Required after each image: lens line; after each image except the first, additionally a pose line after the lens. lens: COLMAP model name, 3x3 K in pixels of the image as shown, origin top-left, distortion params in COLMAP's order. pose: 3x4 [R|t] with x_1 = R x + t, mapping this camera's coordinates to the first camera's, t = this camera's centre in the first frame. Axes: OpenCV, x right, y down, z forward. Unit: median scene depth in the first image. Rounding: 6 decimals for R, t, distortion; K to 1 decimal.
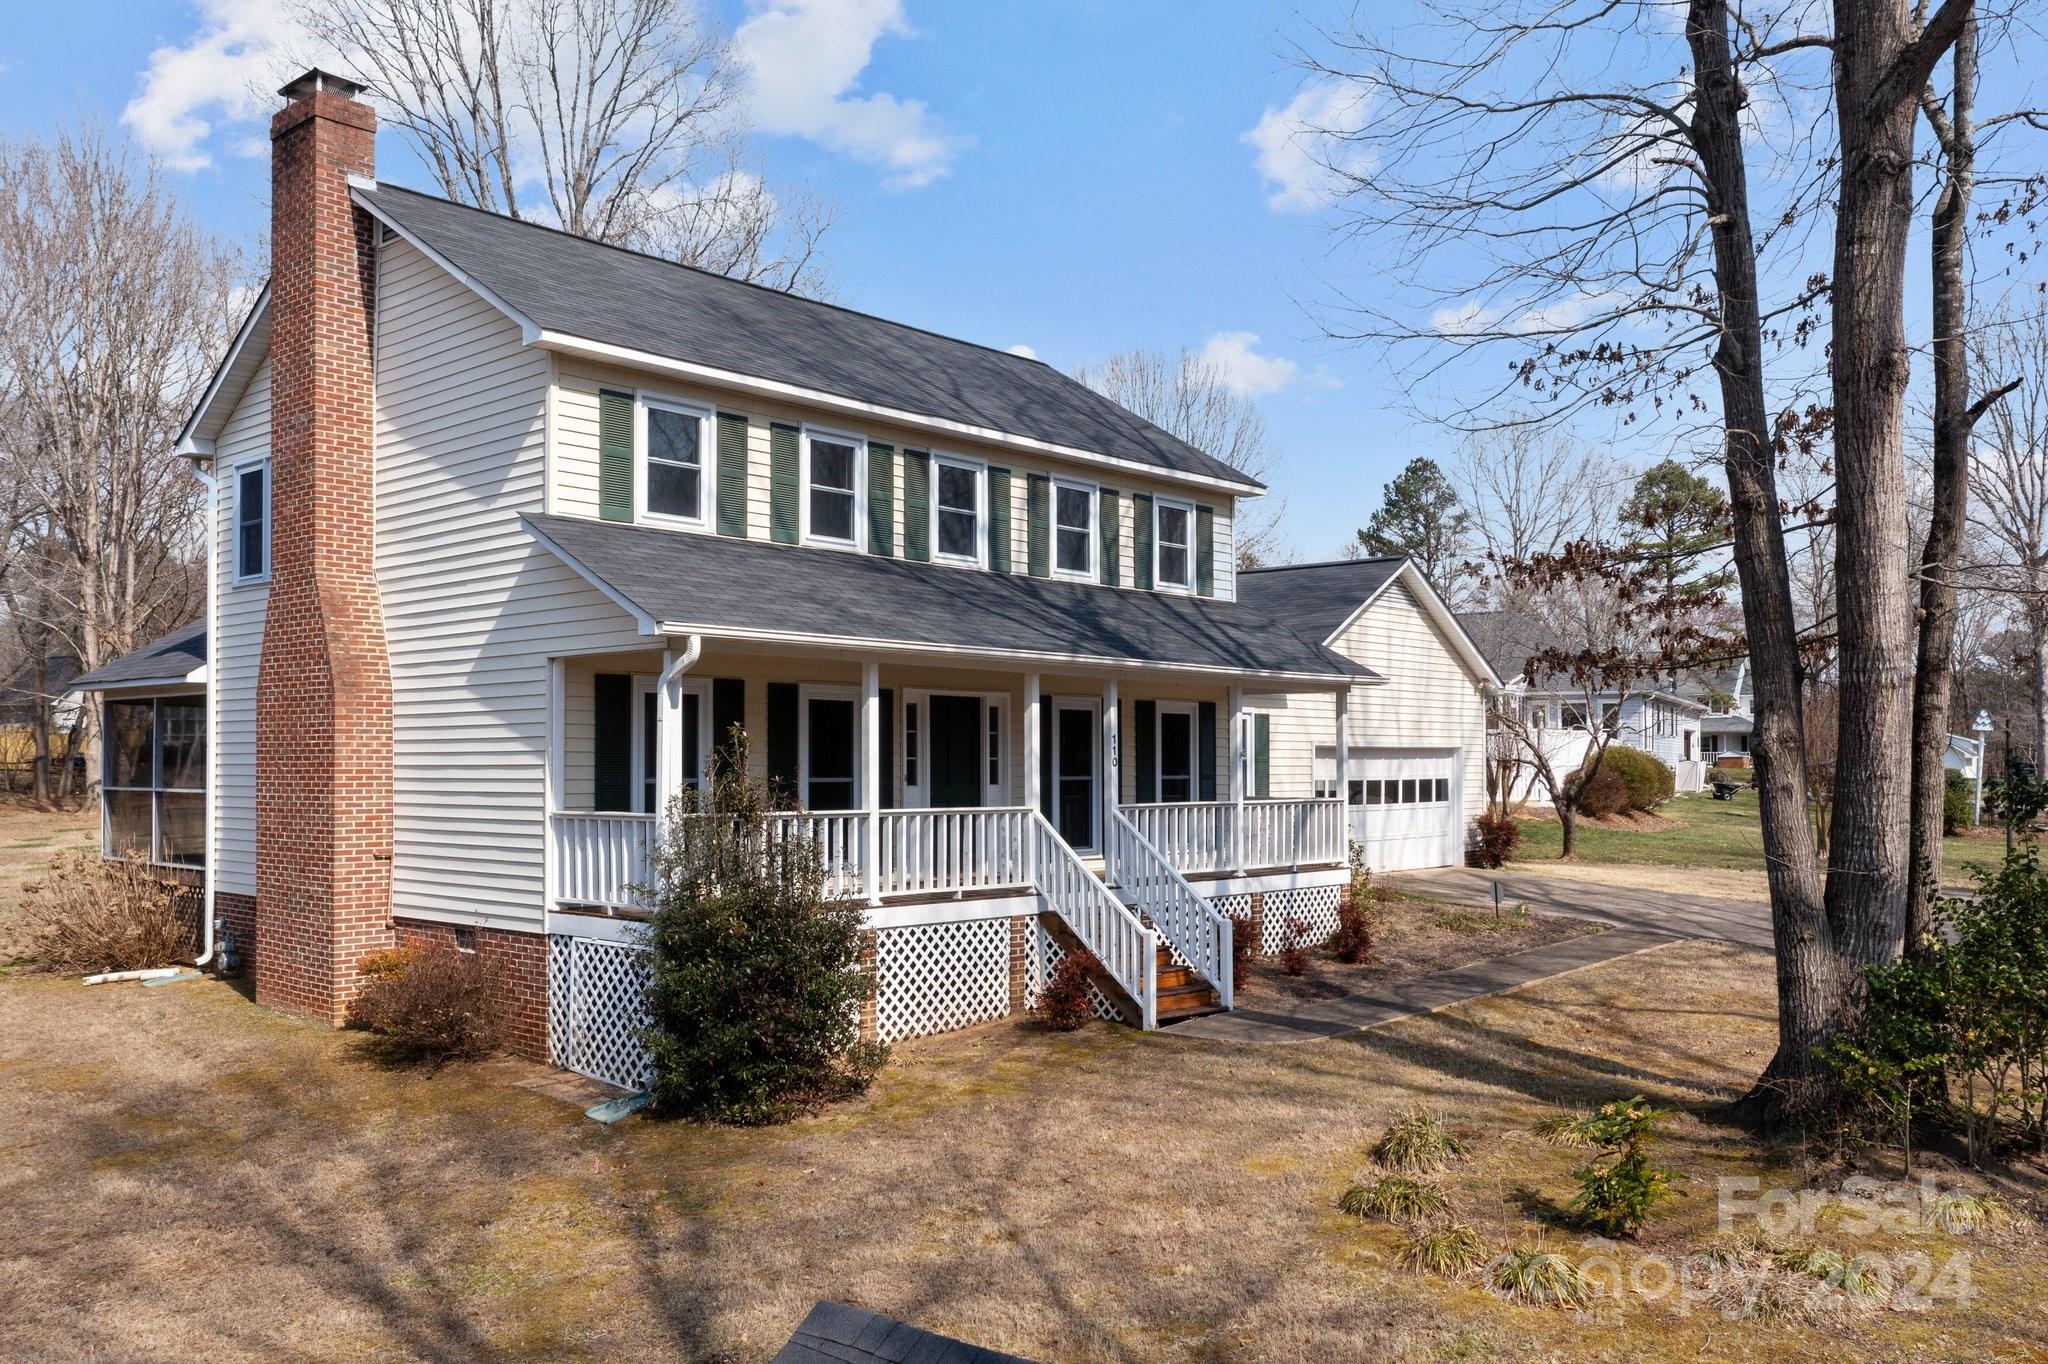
lens RADIAL K [[1642.2, 0, 995.1], [0, 1642.2, 741.0], [0, 0, 1]] dist [0.000261, 0.016824]
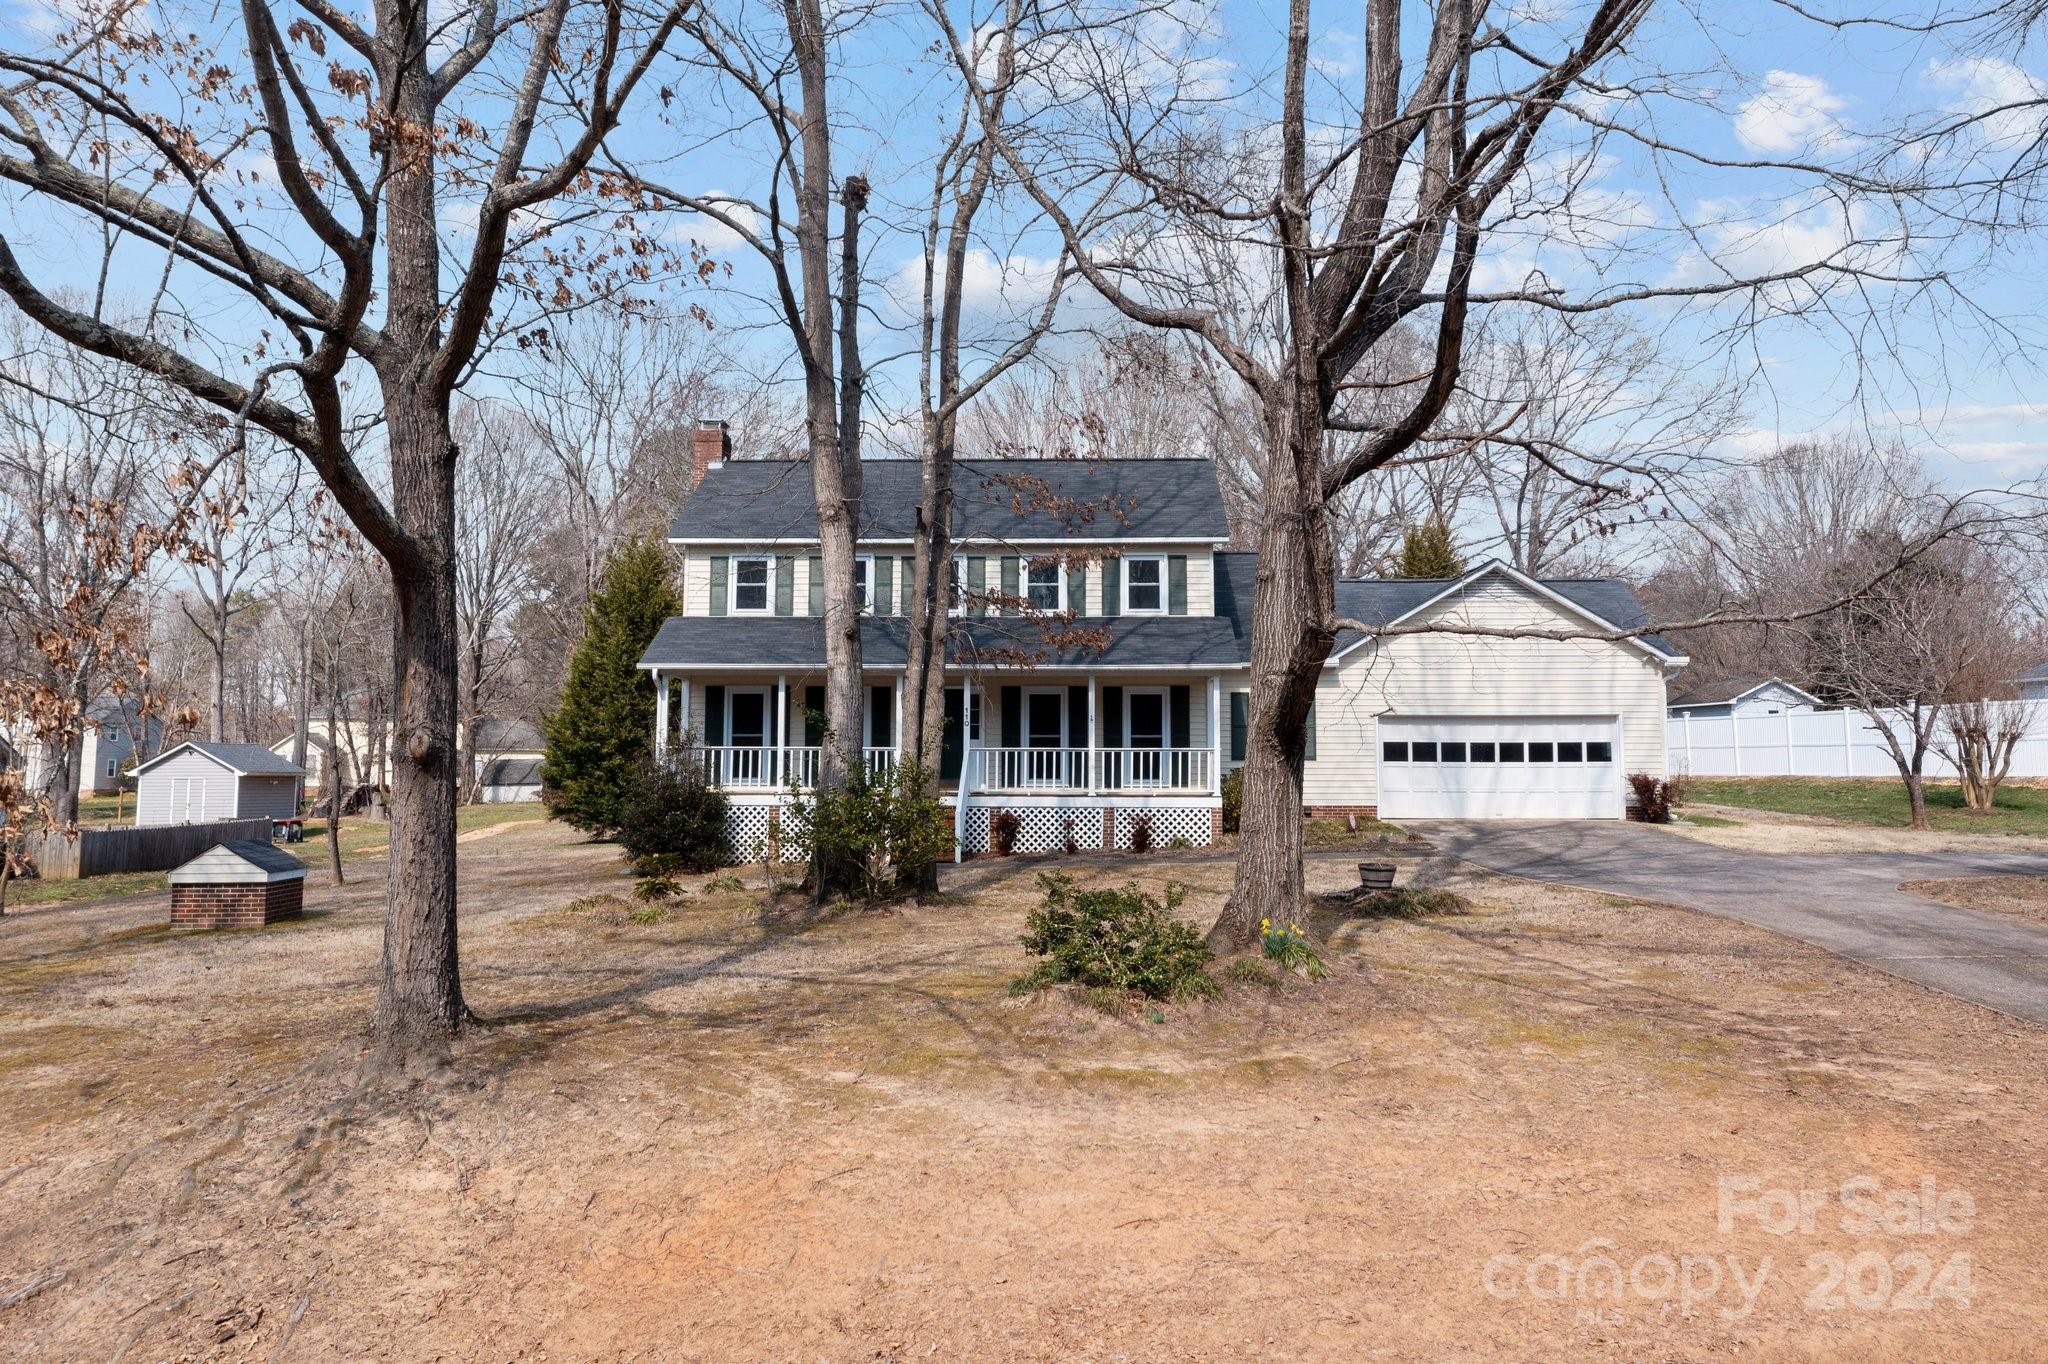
lens RADIAL K [[1569.2, 0, 1022.3], [0, 1569.2, 668.5], [0, 0, 1]] dist [0.003897, -0.008186]
pose [[0.650366, -0.049304, -0.758019, 1.319929], [0.008870, 0.998316, -0.057323, 0.048332], [0.759569, 0.030557, 0.649709, -0.035325]]
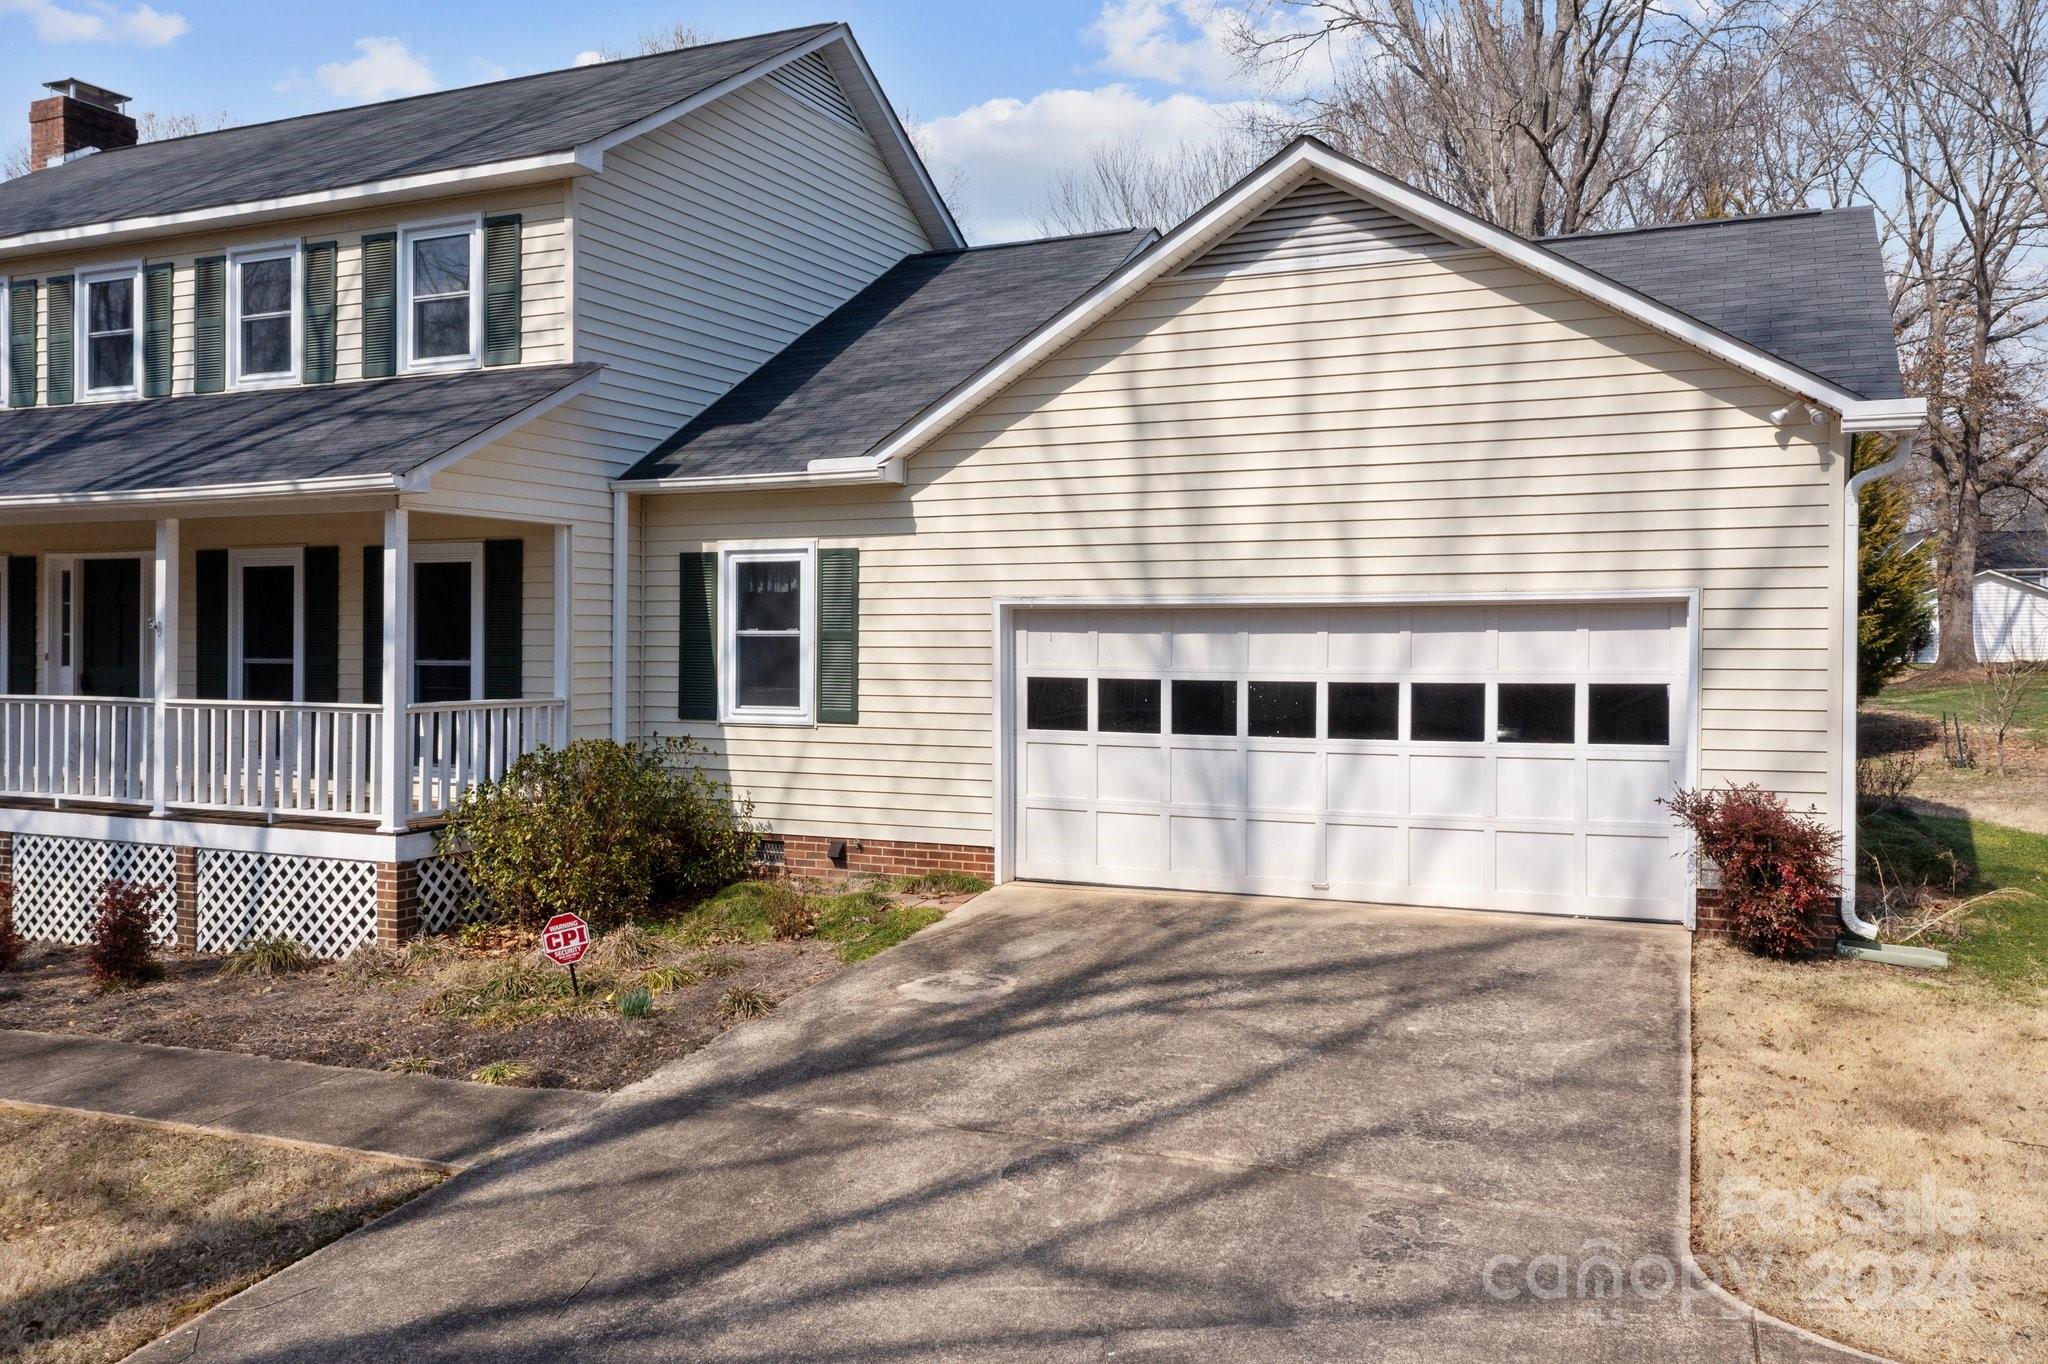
lens RADIAL K [[1642.2, 0, 1010.4], [0, 1642.2, 668.4], [0, 0, 1]] dist [0.000261, 0.016824]
pose [[0.315708, 0.016544, -0.948712, 0.908025], [0.011421, 0.999709, 0.021234, 0.015448], [0.948788, -0.017539, 0.315427, 1.168685]]
